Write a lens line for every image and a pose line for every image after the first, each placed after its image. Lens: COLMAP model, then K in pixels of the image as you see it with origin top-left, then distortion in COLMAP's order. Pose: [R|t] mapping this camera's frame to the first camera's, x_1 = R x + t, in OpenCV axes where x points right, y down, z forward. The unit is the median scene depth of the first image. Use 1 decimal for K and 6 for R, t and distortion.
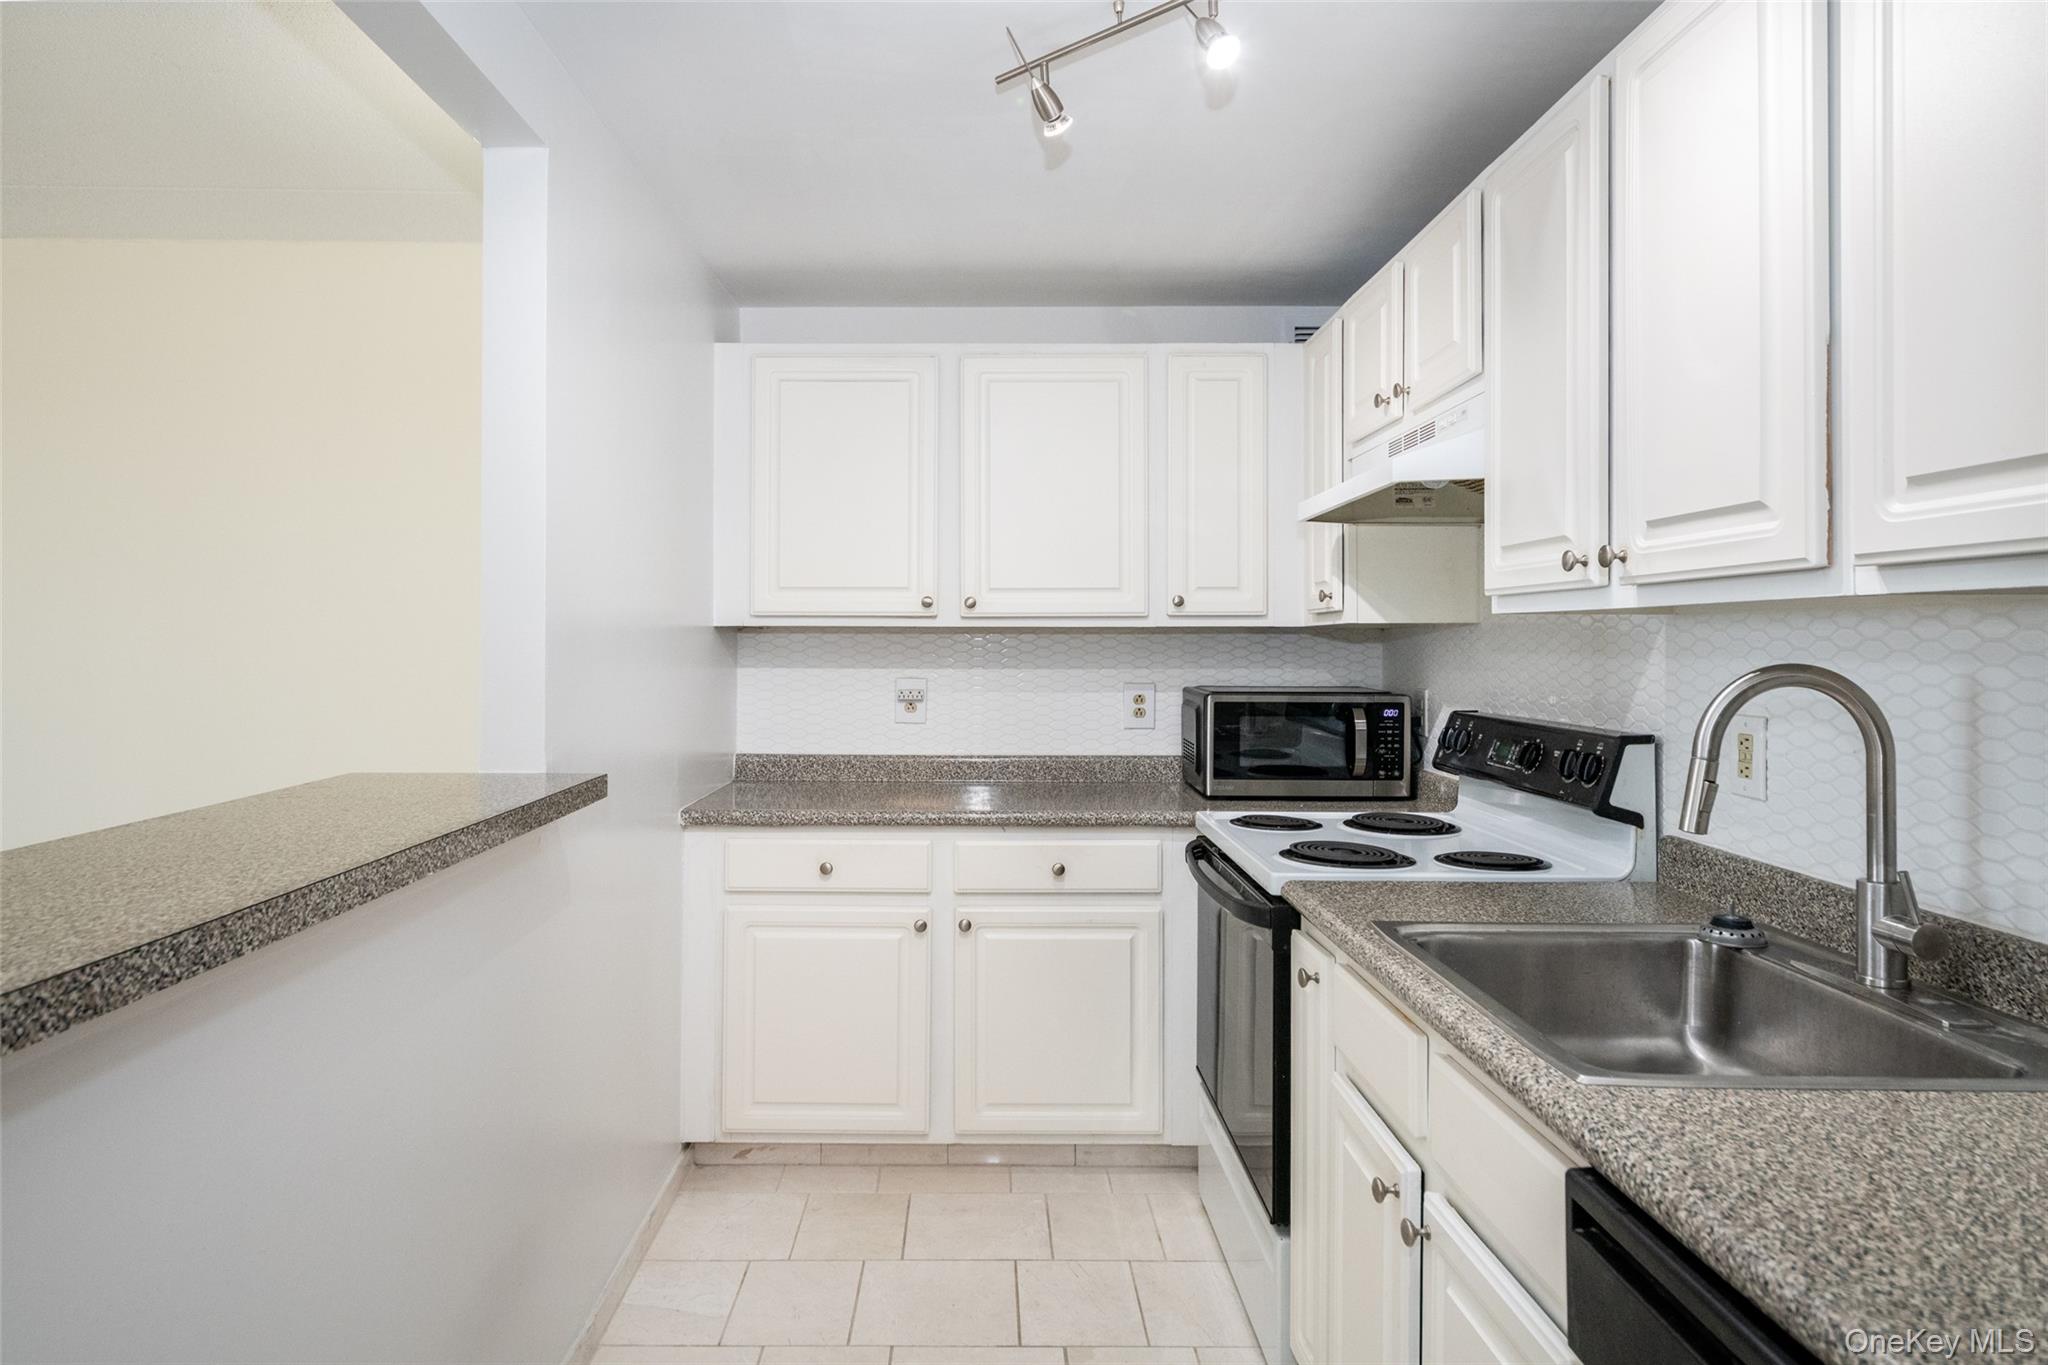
lens RADIAL K [[1094.2, 0, 998.3], [0, 1094.2, 637.6], [0, 0, 1]] dist [0.004440, 0.000196]
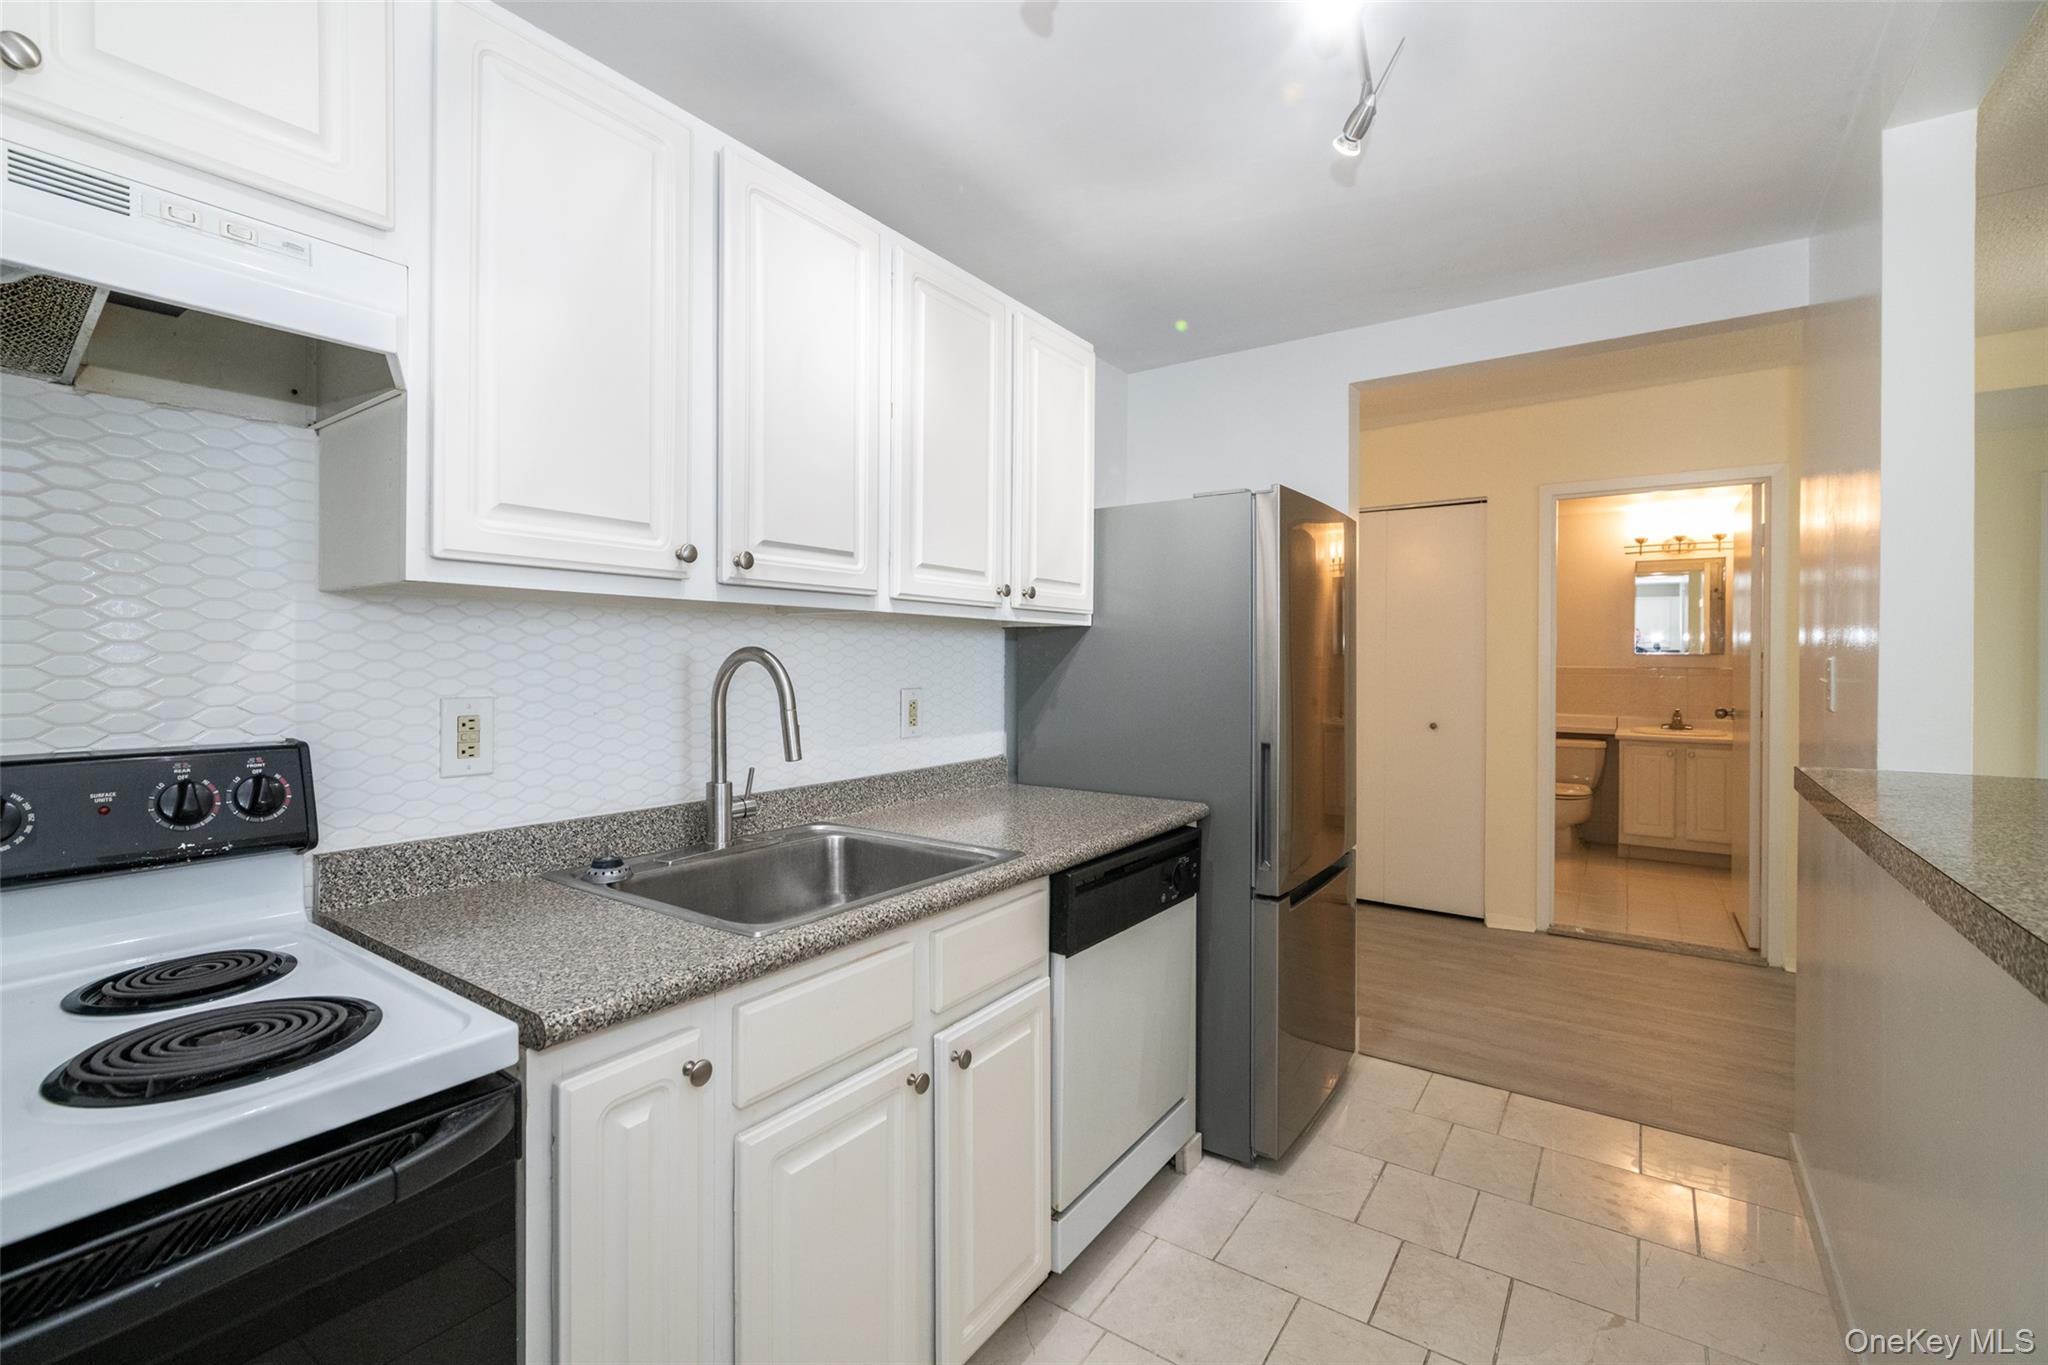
lens RADIAL K [[897.1, 0, 1023.7], [0, 897.1, 667.4], [0, 0, 1]] dist [-0.000561, -0.000316]
pose [[-0.807025, -0.011151, 0.590411, -0.158318], [-0.008376, 0.999937, 0.007437, 0.019454], [-0.590457, 0.001056, -0.807068, 0.868908]]
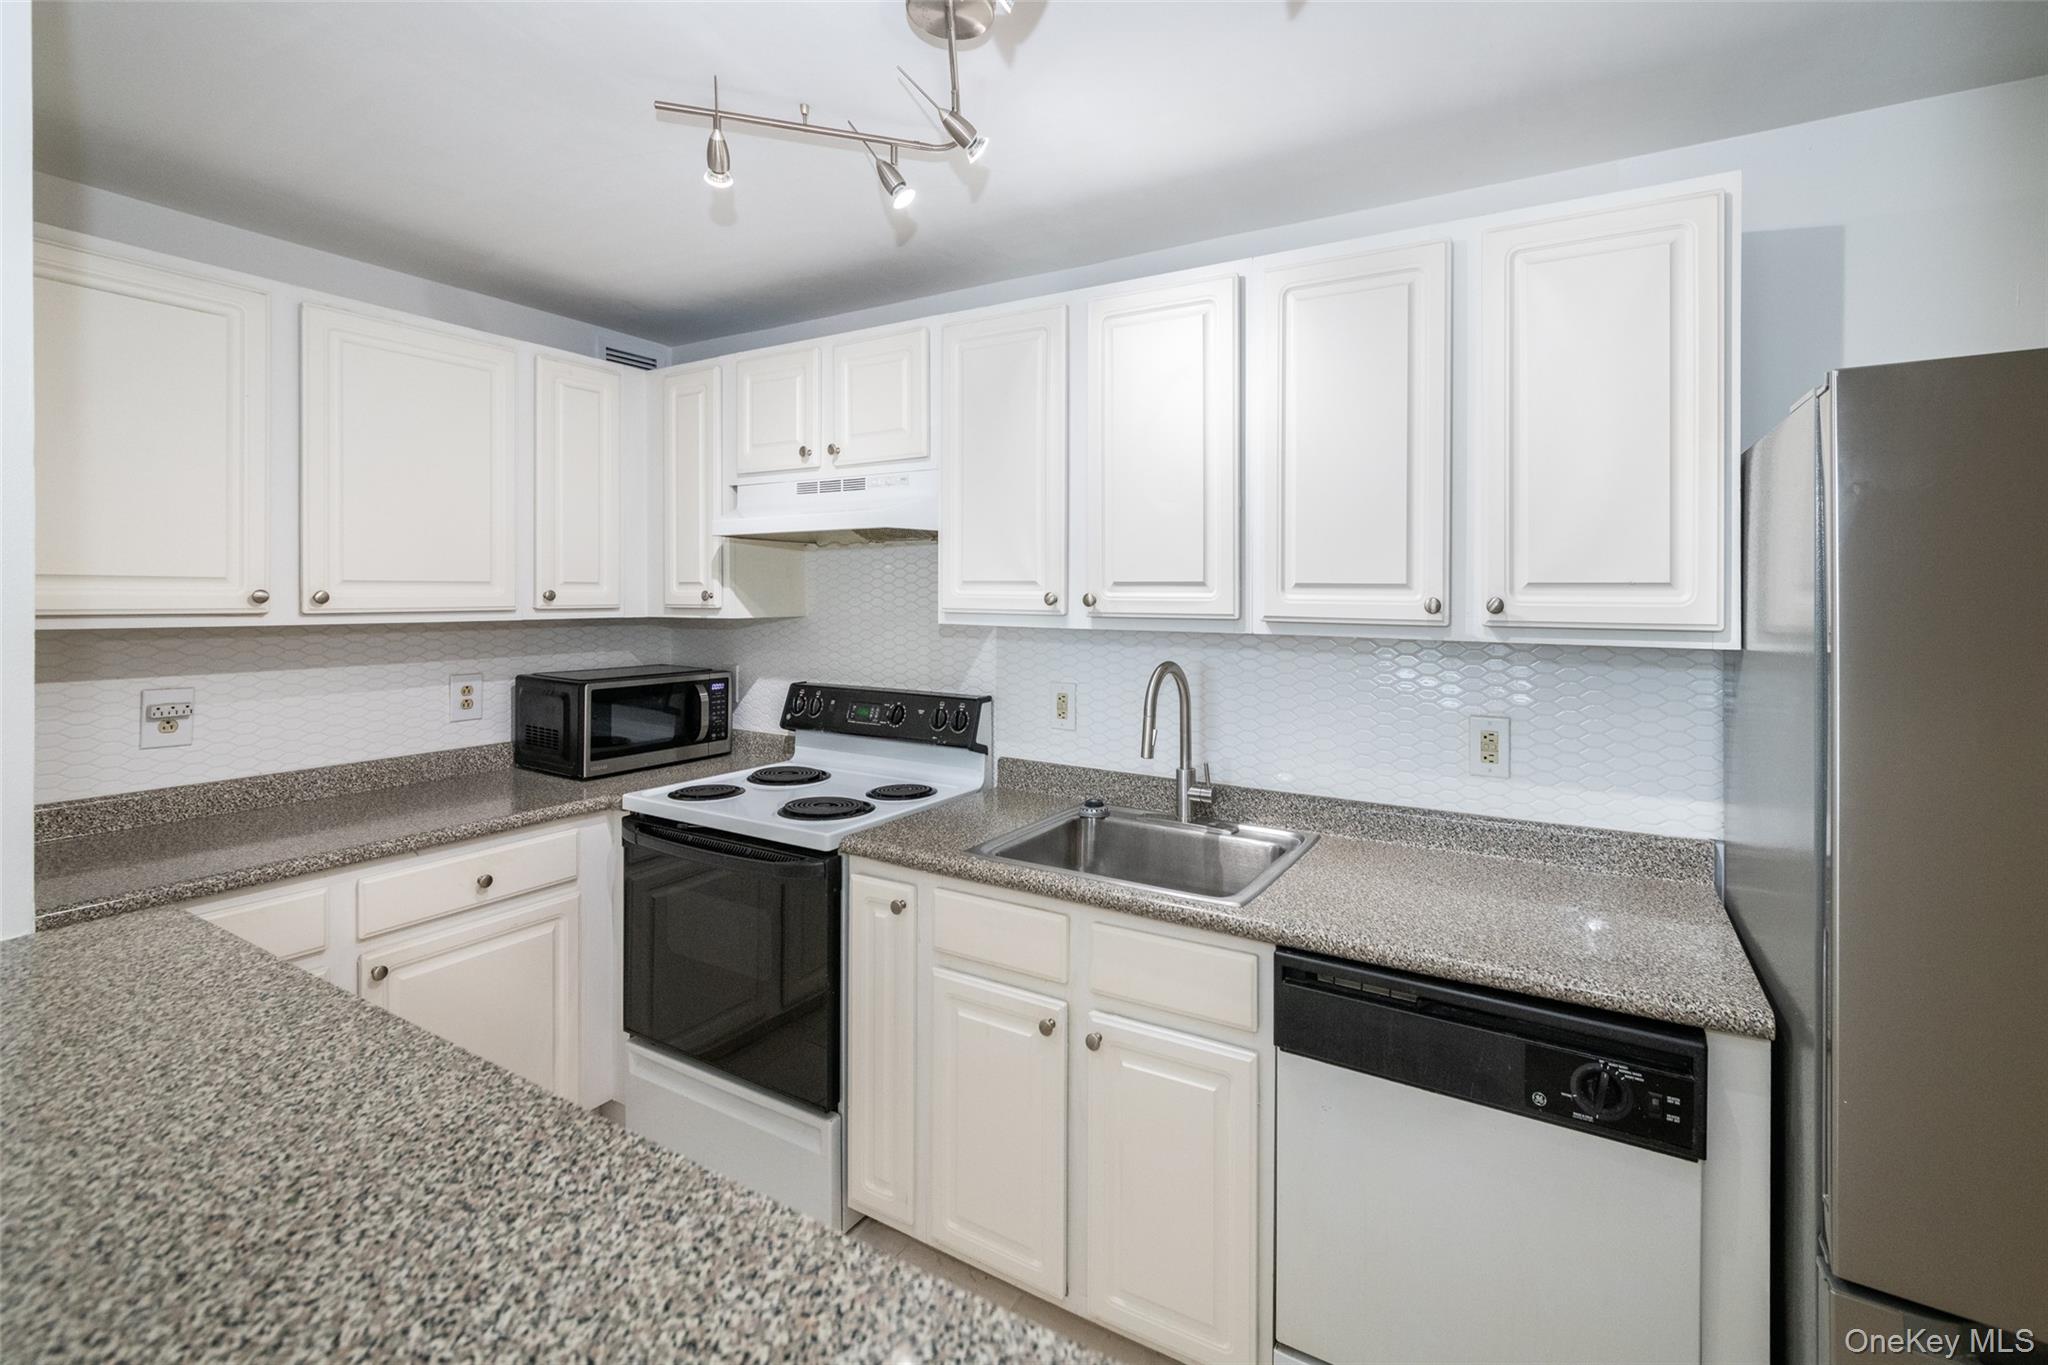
lens RADIAL K [[897.1, 0, 1011.3], [0, 897.1, 600.2], [0, 0, 1]] dist [-0.000561, -0.000316]
pose [[0.541619, -0.000919, 0.840624, -0.352487], [-0.009843, 0.999924, 0.007435, -0.044146], [-0.840567, -0.012302, 0.541569, 0.189232]]
